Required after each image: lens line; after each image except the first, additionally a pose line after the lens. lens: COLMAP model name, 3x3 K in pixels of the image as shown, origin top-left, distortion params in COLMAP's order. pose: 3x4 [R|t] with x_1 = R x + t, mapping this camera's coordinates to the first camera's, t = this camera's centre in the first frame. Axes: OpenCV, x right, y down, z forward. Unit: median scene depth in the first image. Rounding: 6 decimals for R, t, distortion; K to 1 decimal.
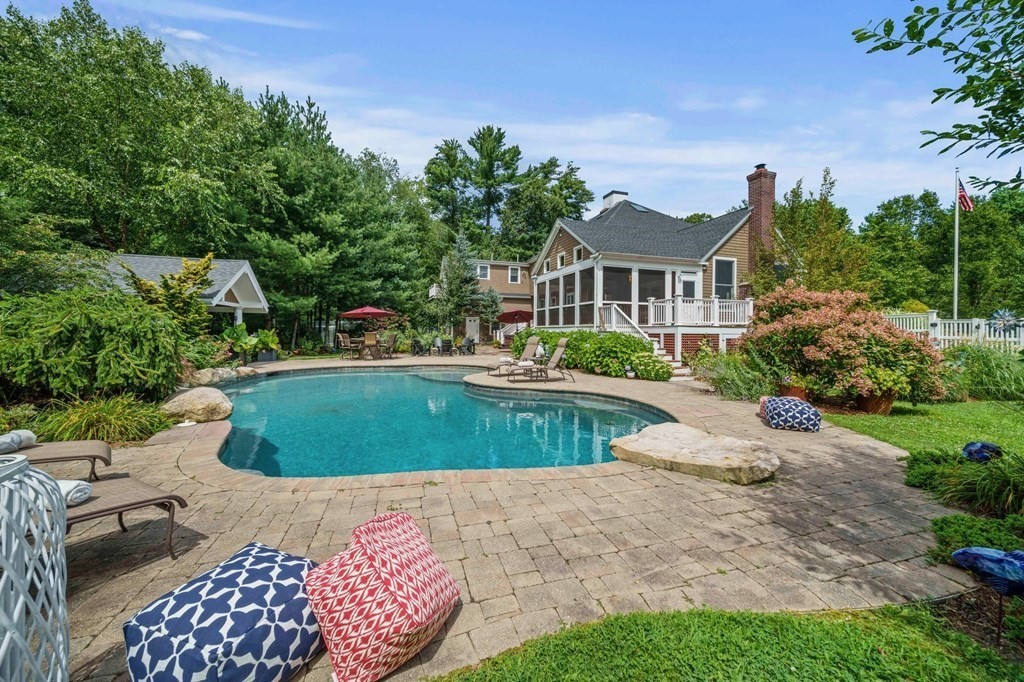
lens RADIAL K [[362.6, 0, 516.3], [0, 362.6, 336.3], [0, 0, 1]] dist [0.001152, -0.000320]
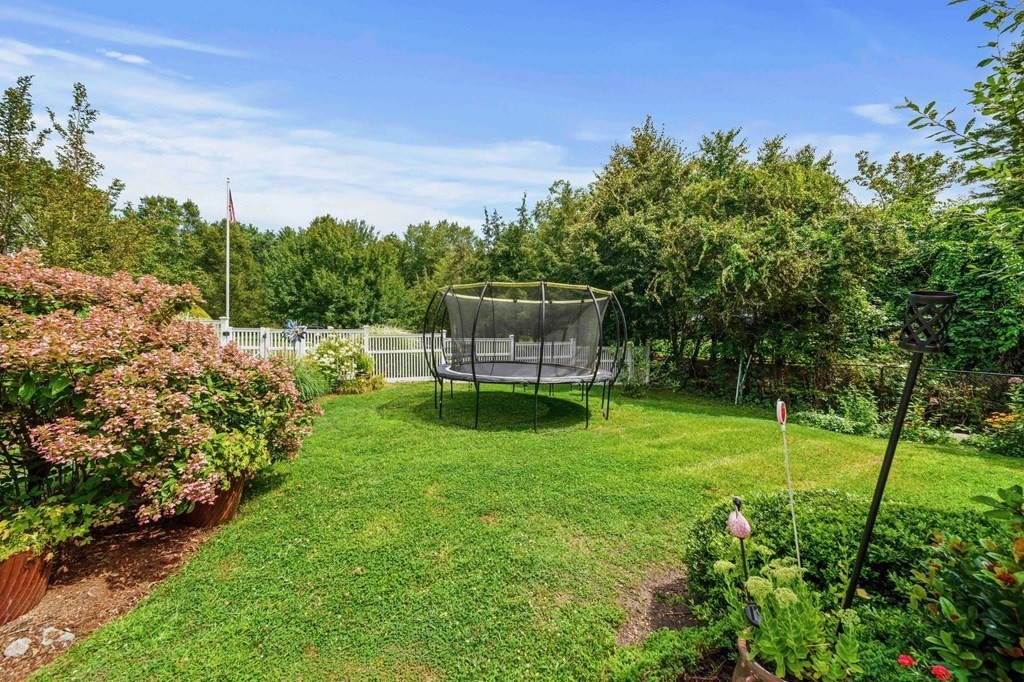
lens RADIAL K [[362.6, 0, 516.4], [0, 362.6, 335.3], [0, 0, 1]] dist [0.001152, -0.000320]
pose [[-0.017646, -0.006549, 0.999823, 0.436887], [0.009370, 0.999934, 0.006715, -0.049007], [-0.999800, 0.009487, -0.017584, 0.543368]]
